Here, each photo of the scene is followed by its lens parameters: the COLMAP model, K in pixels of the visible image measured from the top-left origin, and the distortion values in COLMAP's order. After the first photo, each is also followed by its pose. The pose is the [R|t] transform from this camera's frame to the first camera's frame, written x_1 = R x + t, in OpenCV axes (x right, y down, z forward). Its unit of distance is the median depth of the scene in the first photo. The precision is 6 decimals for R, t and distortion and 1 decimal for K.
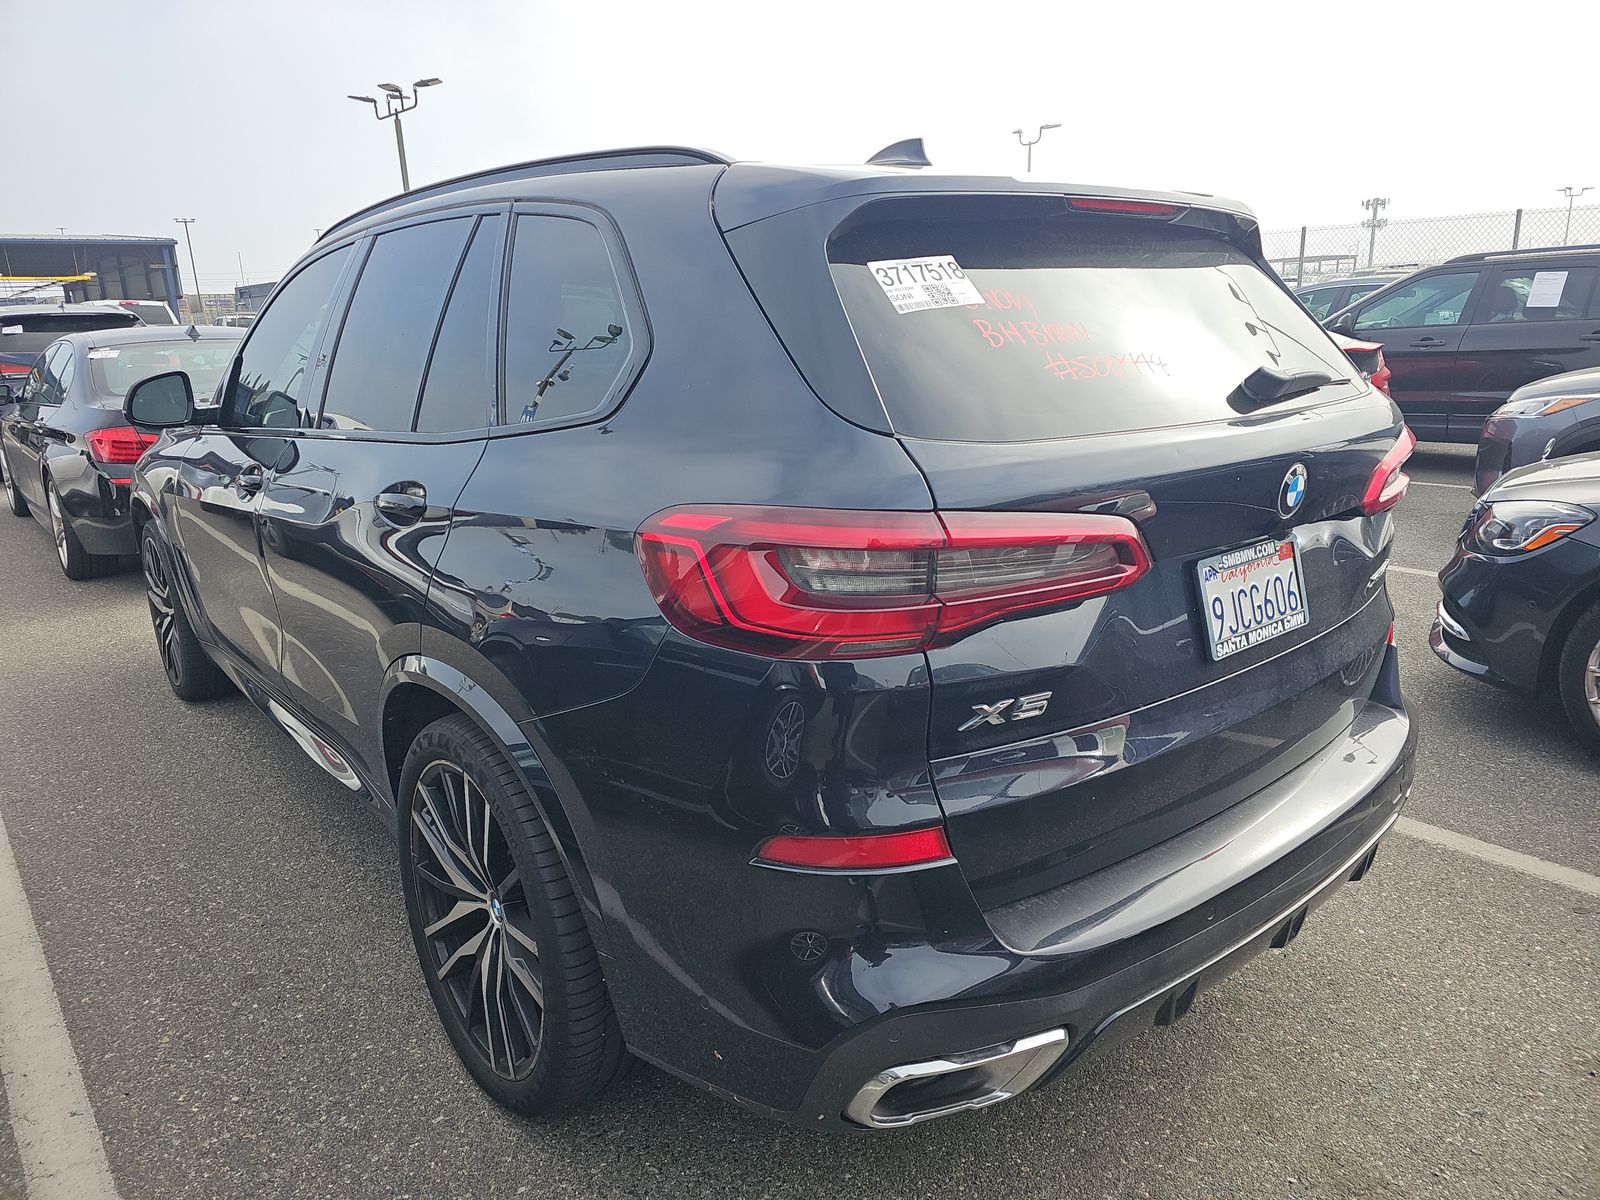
lens RADIAL K [[1095.9, 0, 791.9], [0, 1095.9, 588.7], [0, 0, 1]] dist [0.035449, -0.036004]
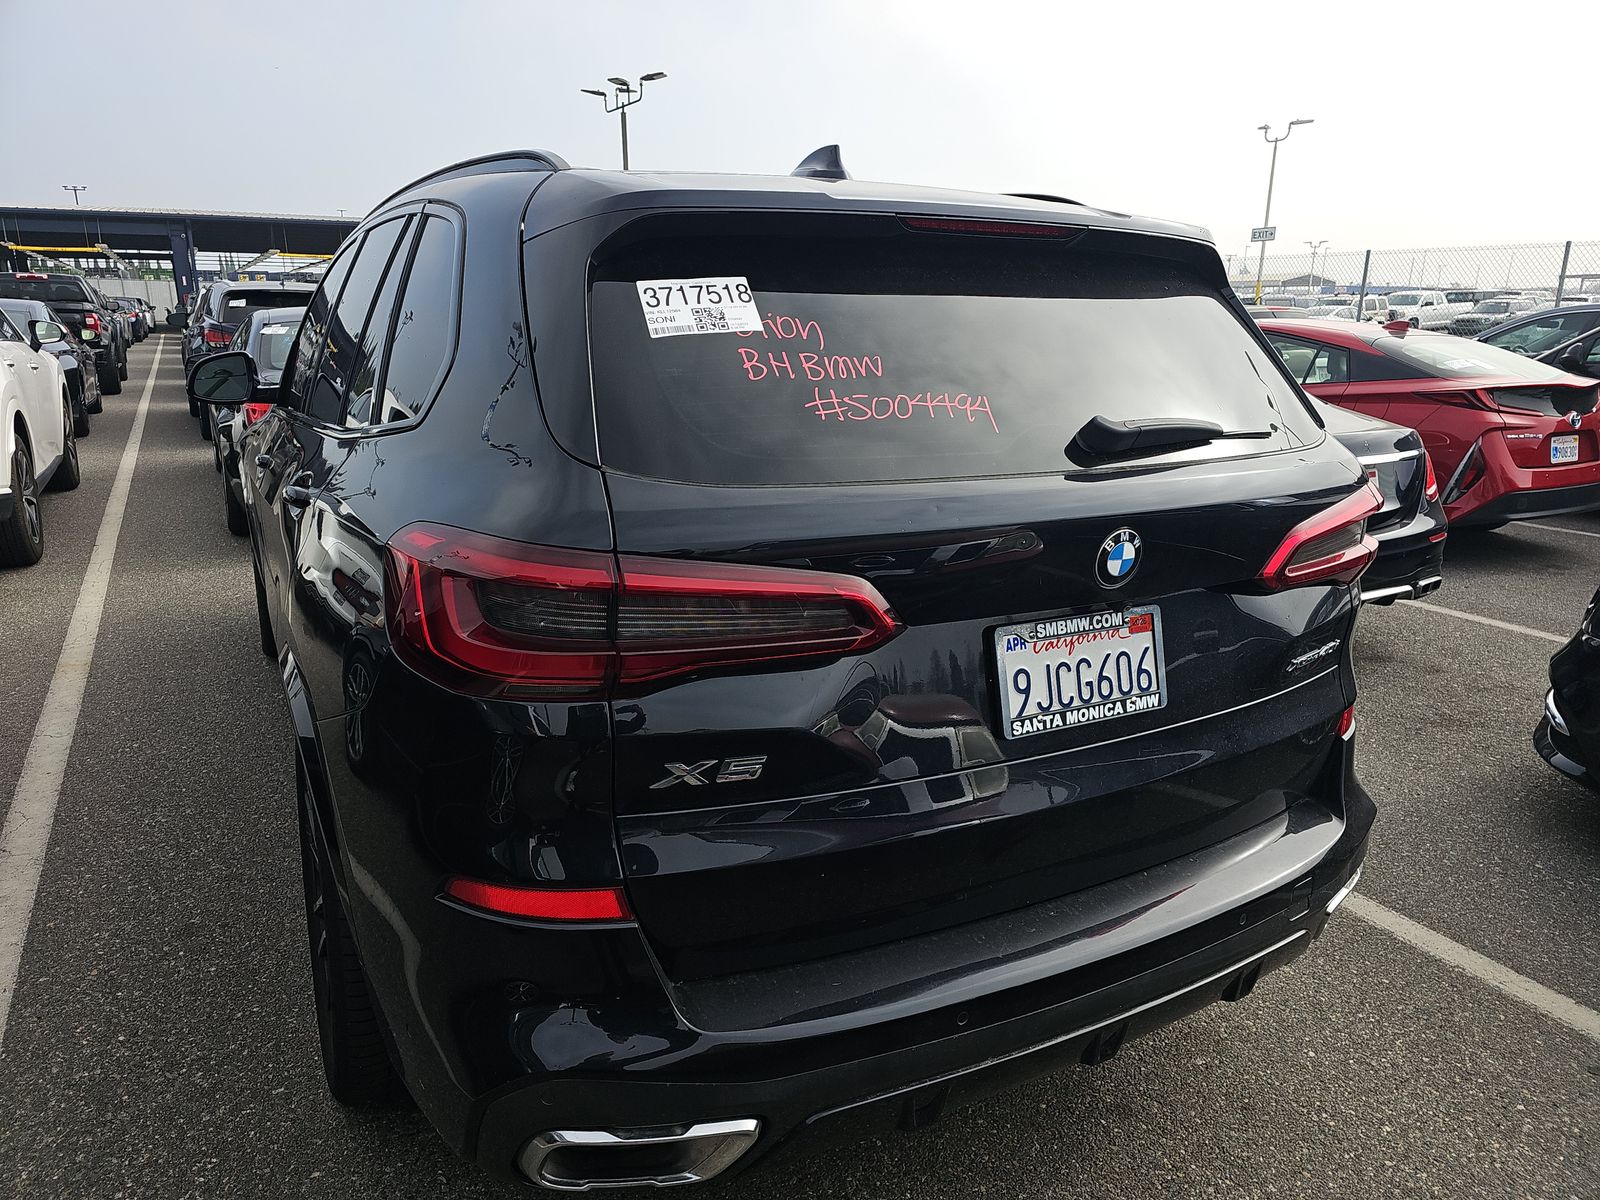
lens RADIAL K [[1095.9, 0, 794.4], [0, 1095.9, 603.3], [0, 0, 1]] dist [0.035449, -0.036004]
pose [[0.978602, 0.089360, -0.185346, 0.356324], [-0.086308, 0.995968, 0.024488, -0.050321], [0.186786, -0.007968, 0.982368, 0.085735]]
